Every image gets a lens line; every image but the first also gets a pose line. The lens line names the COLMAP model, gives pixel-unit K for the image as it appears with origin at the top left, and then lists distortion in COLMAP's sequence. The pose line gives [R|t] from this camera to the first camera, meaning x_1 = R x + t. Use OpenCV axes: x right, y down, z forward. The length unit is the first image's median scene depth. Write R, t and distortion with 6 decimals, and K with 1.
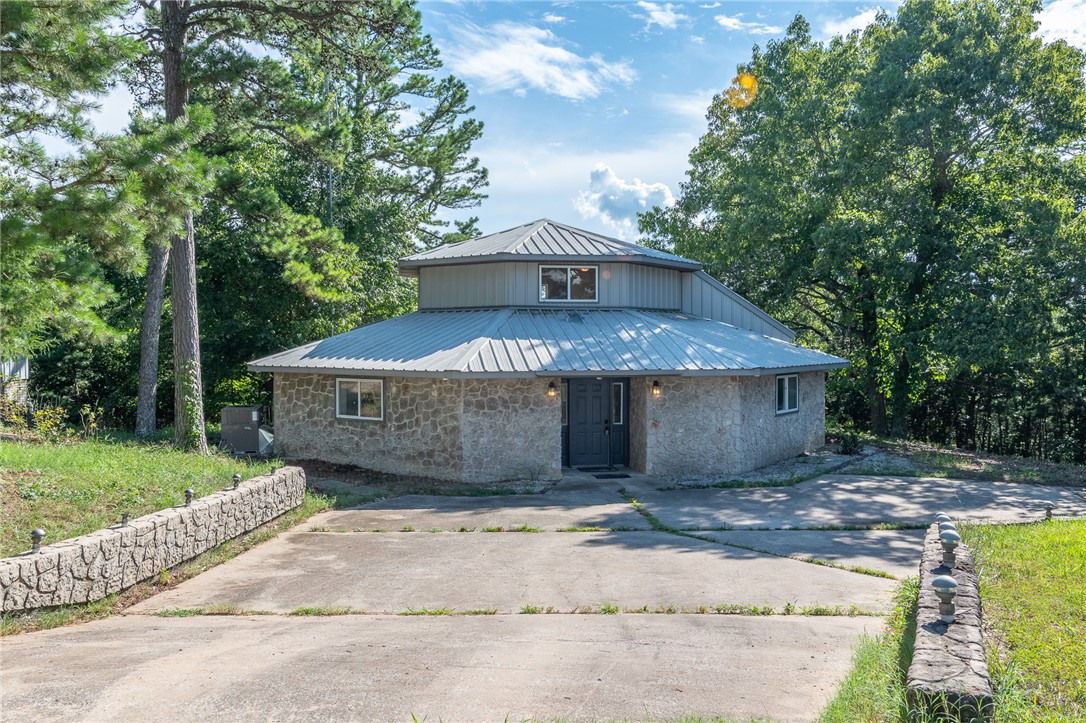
lens RADIAL K [[872.7, 0, 543.0], [0, 872.7, 361.5], [0, 0, 1]] dist [0.008208, 0.002330]
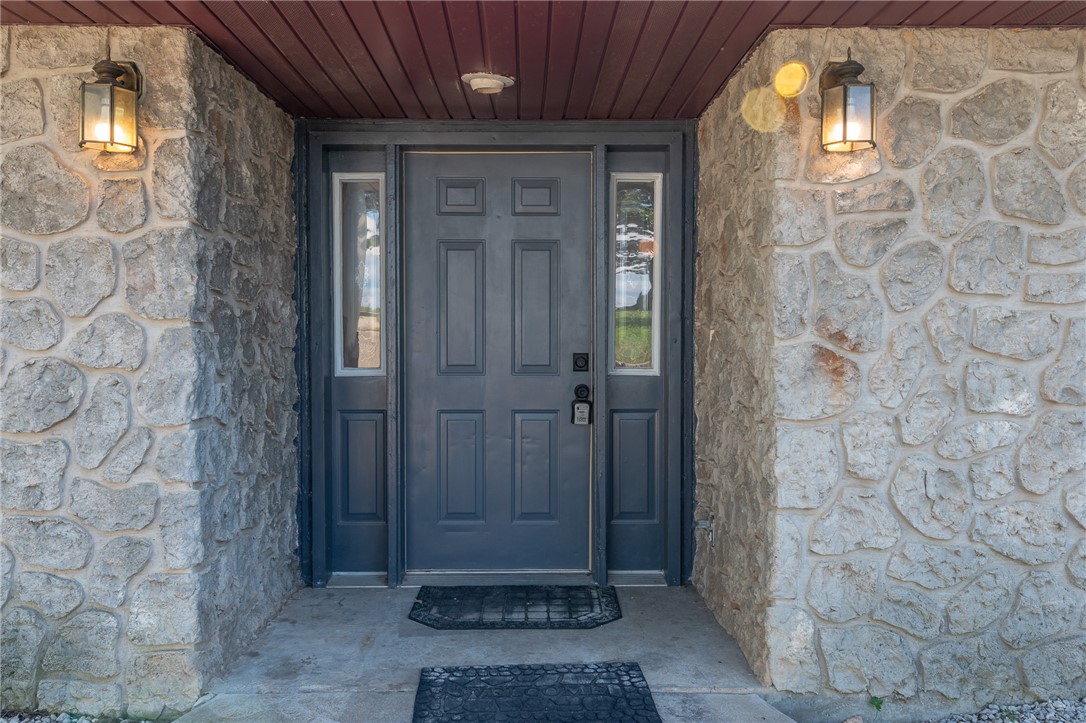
lens RADIAL K [[872.7, 0, 543.0], [0, 872.7, 361.5], [0, 0, 1]] dist [0.008208, 0.002330]
pose [[0.986656, 0.006299, -0.162699, 0.093632], [-0.005540, 0.999972, 0.005120, 0.064899], [0.162726, -0.004150, 0.986663, 0.761454]]
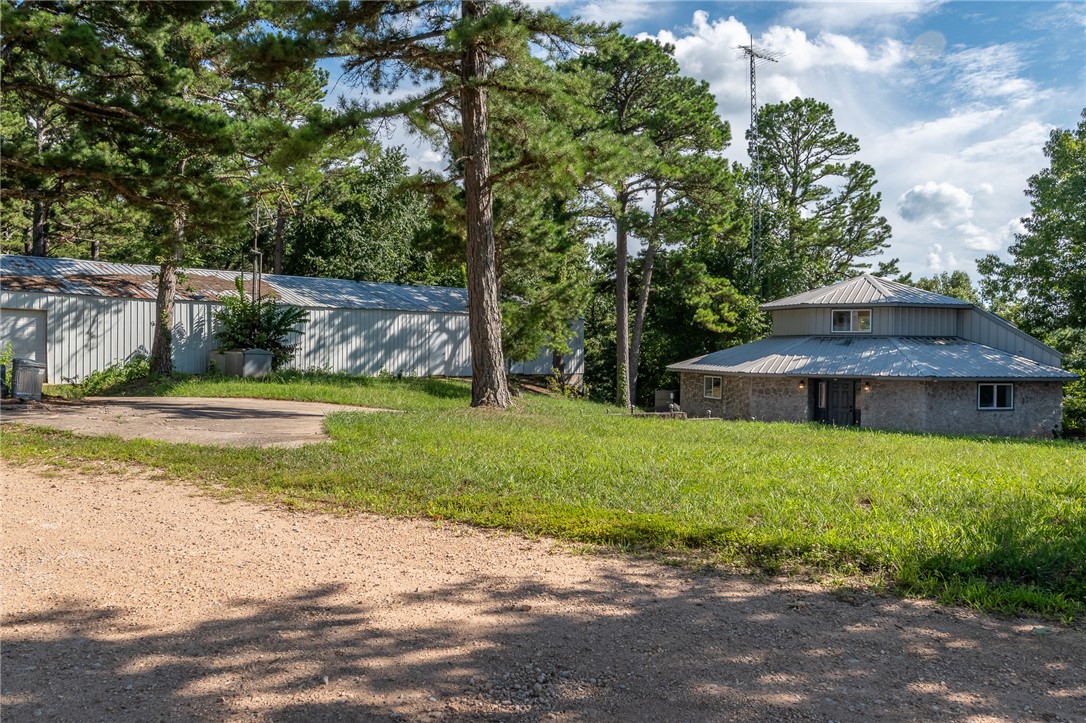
lens RADIAL K [[872.7, 0, 543.0], [0, 872.7, 361.5], [0, 0, 1]] dist [0.008208, 0.002330]
pose [[0.783936, 0.018931, -0.620553, 0.606961], [-0.026706, 0.999638, -0.003241, 0.004614], [0.620267, 0.019113, 0.784158, -0.612147]]
